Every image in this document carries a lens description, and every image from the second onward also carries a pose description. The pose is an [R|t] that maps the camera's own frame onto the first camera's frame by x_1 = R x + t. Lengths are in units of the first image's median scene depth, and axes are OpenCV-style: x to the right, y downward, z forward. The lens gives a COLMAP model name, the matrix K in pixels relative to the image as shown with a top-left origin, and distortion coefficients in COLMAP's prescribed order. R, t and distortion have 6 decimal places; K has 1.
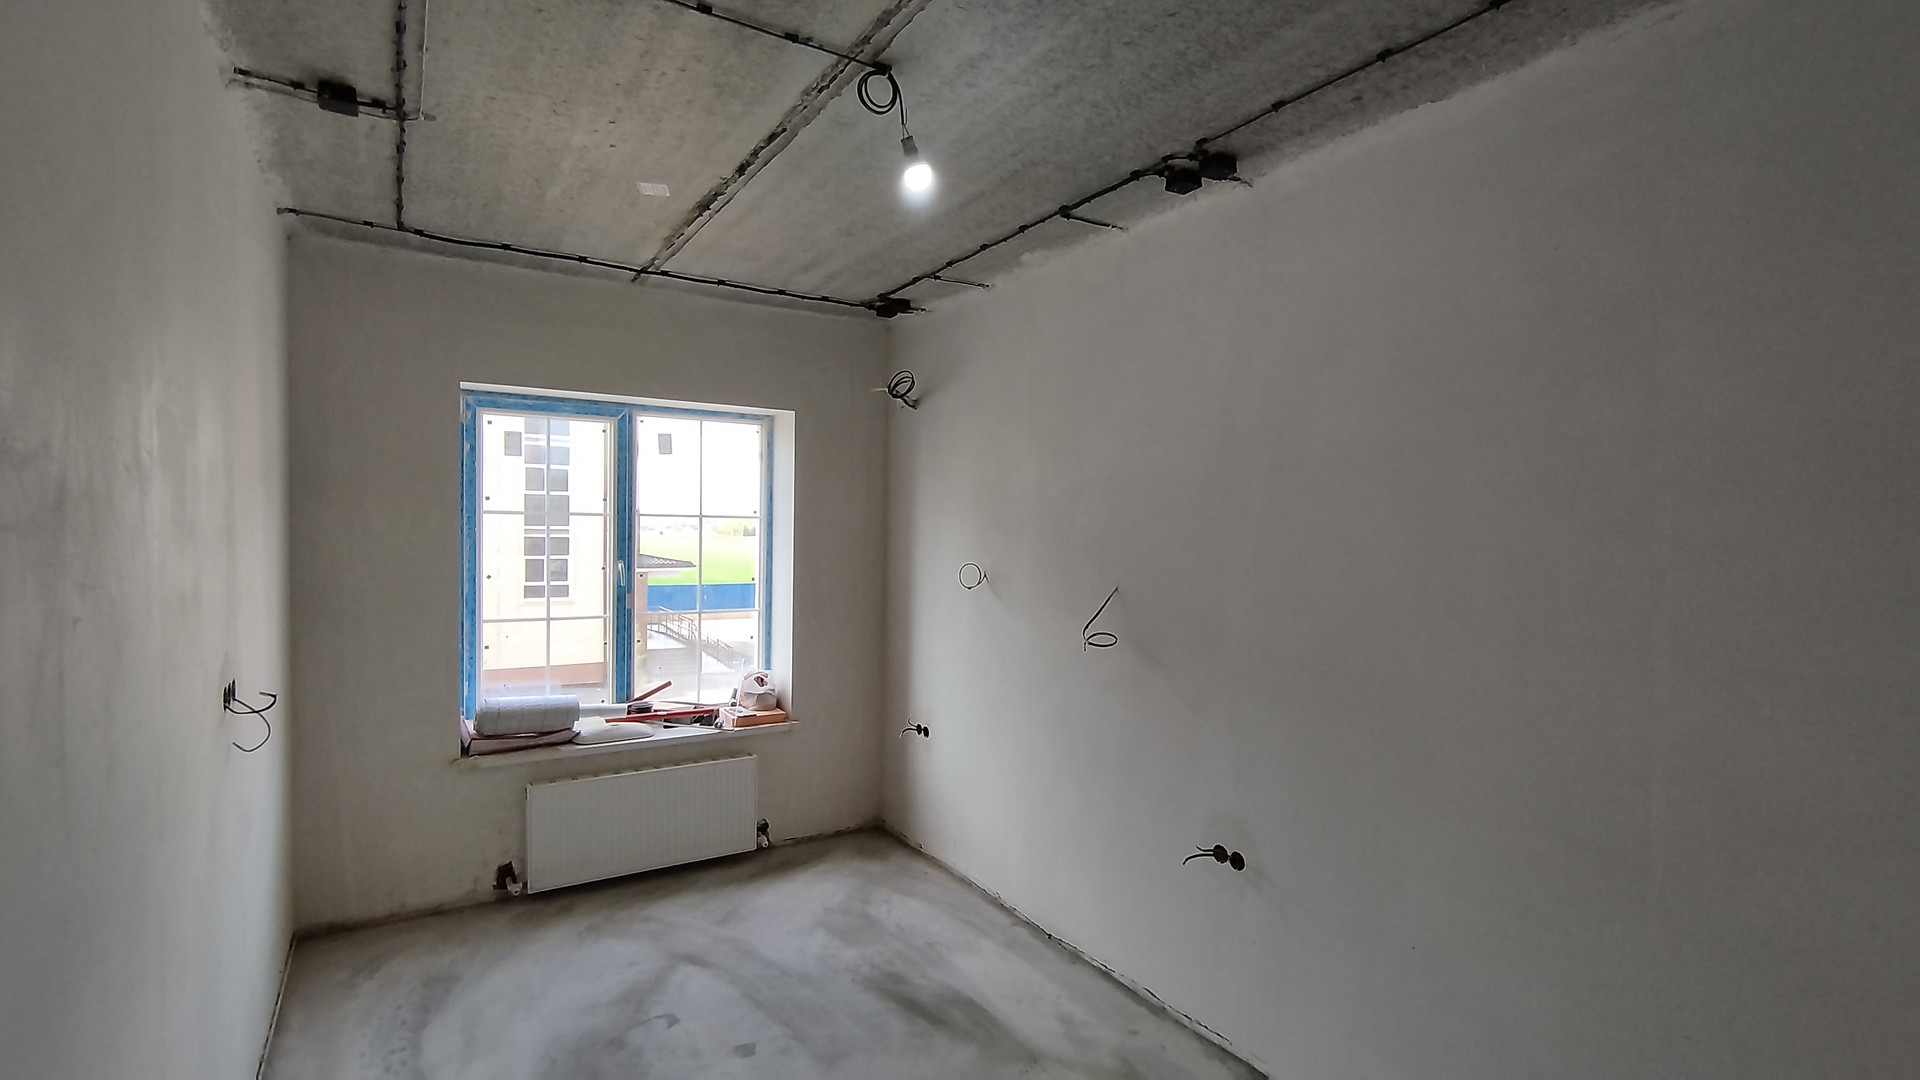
lens RADIAL K [[877.6, 0, 962.8], [0, 877.6, 549.4], [0, 0, 1]] dist [0.001313, 0.001801]
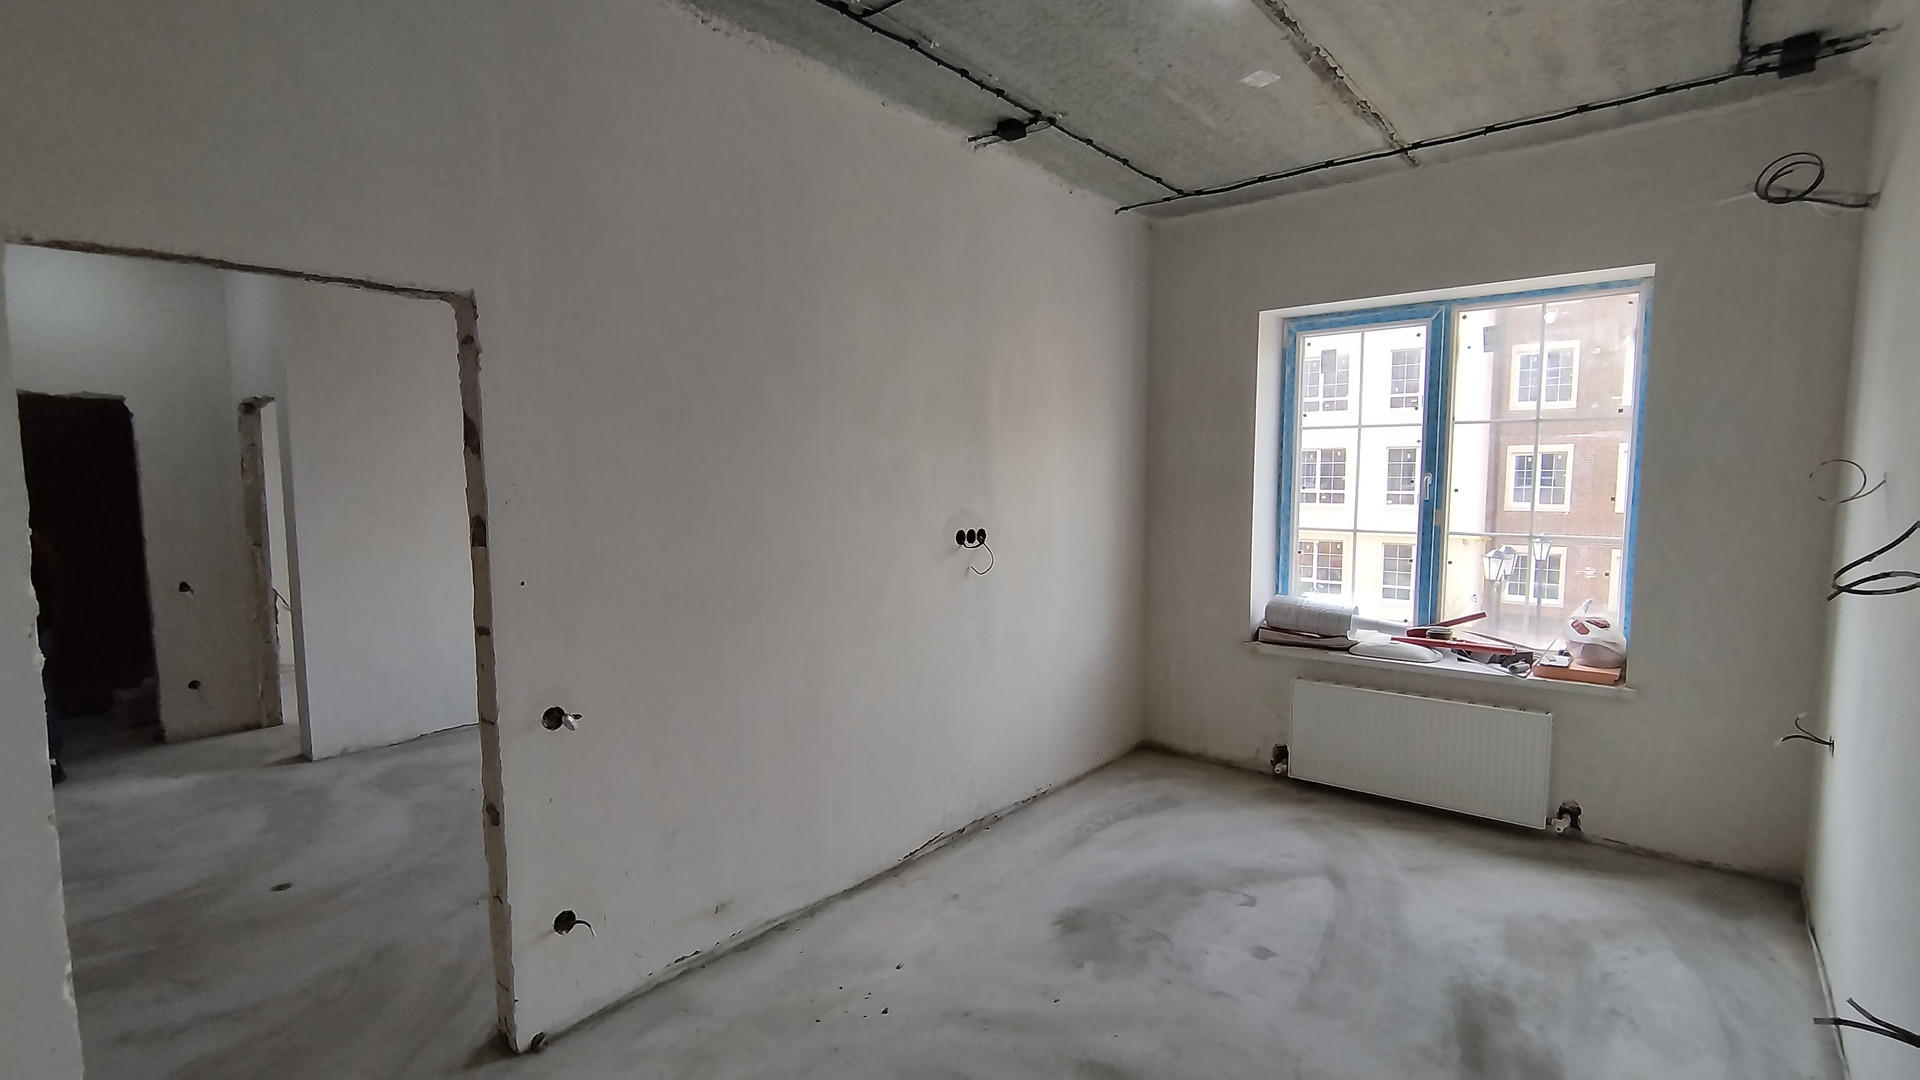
lens RADIAL K [[877.6, 0, 961.0], [0, 877.6, 542.7], [0, 0, 1]] dist [0.001313, 0.001801]
pose [[0.312259, 0.056892, -0.948292, 0.397790], [-0.017814, 0.998380, 0.054031, 0.052468], [0.949830, 0.000021, 0.312767, 0.278994]]
